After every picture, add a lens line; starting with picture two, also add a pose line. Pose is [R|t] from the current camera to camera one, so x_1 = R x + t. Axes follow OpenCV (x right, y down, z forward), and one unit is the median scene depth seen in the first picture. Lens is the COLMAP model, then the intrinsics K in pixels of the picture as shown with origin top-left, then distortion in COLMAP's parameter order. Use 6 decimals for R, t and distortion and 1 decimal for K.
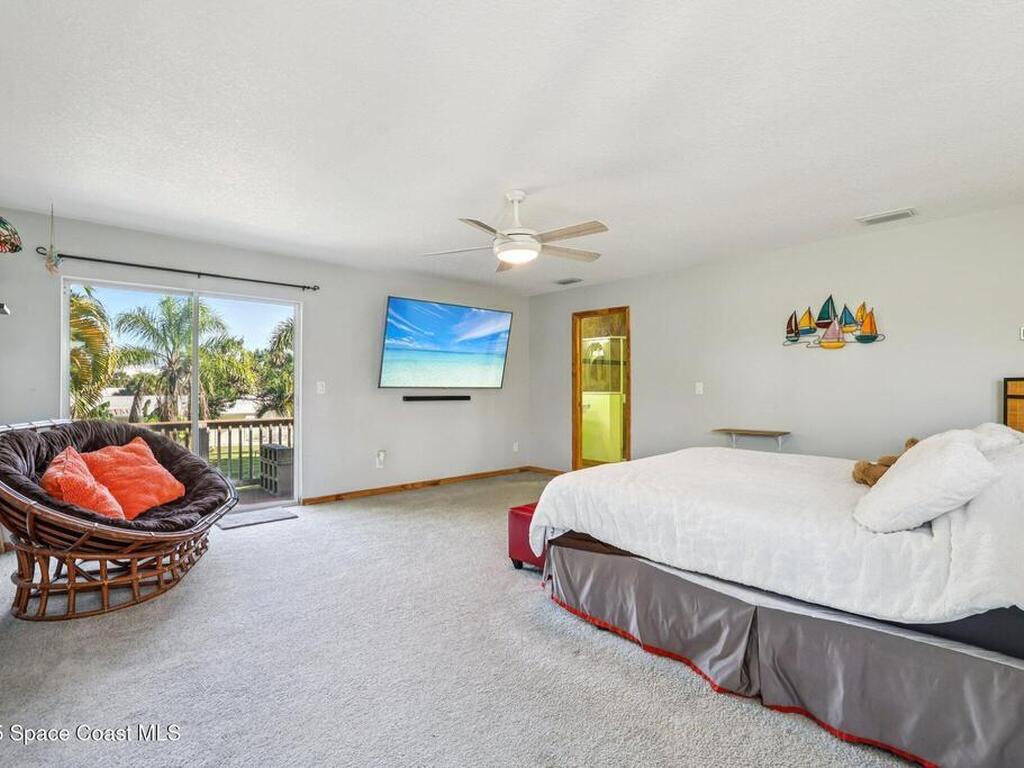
lens RADIAL K [[493.9, 0, 507.7], [0, 493.9, 385.5], [0, 0, 1]] dist [-0.021382, 0.007513]
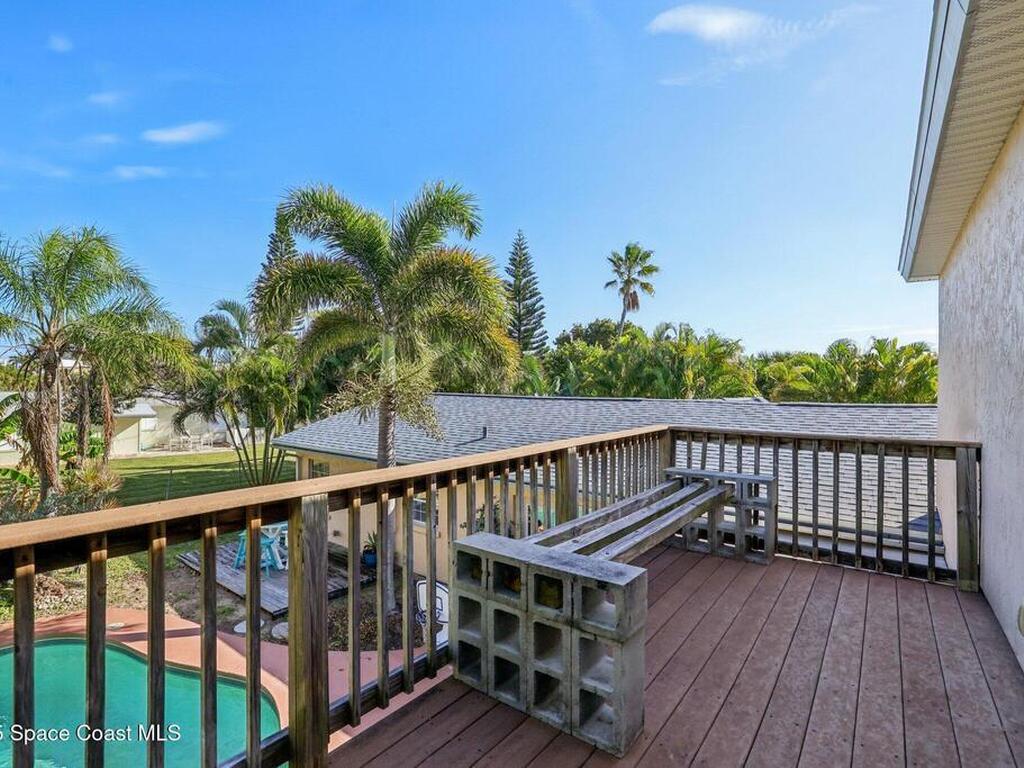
lens RADIAL K [[493.9, 0, 515.8], [0, 493.9, 379.4], [0, 0, 1]] dist [-0.021382, 0.007513]
pose [[0.982411, 0.011771, 0.186358, -0.230316], [-0.009795, 0.999886, -0.011520, 0.008015], [-0.186473, 0.009492, 0.982414, 0.300876]]
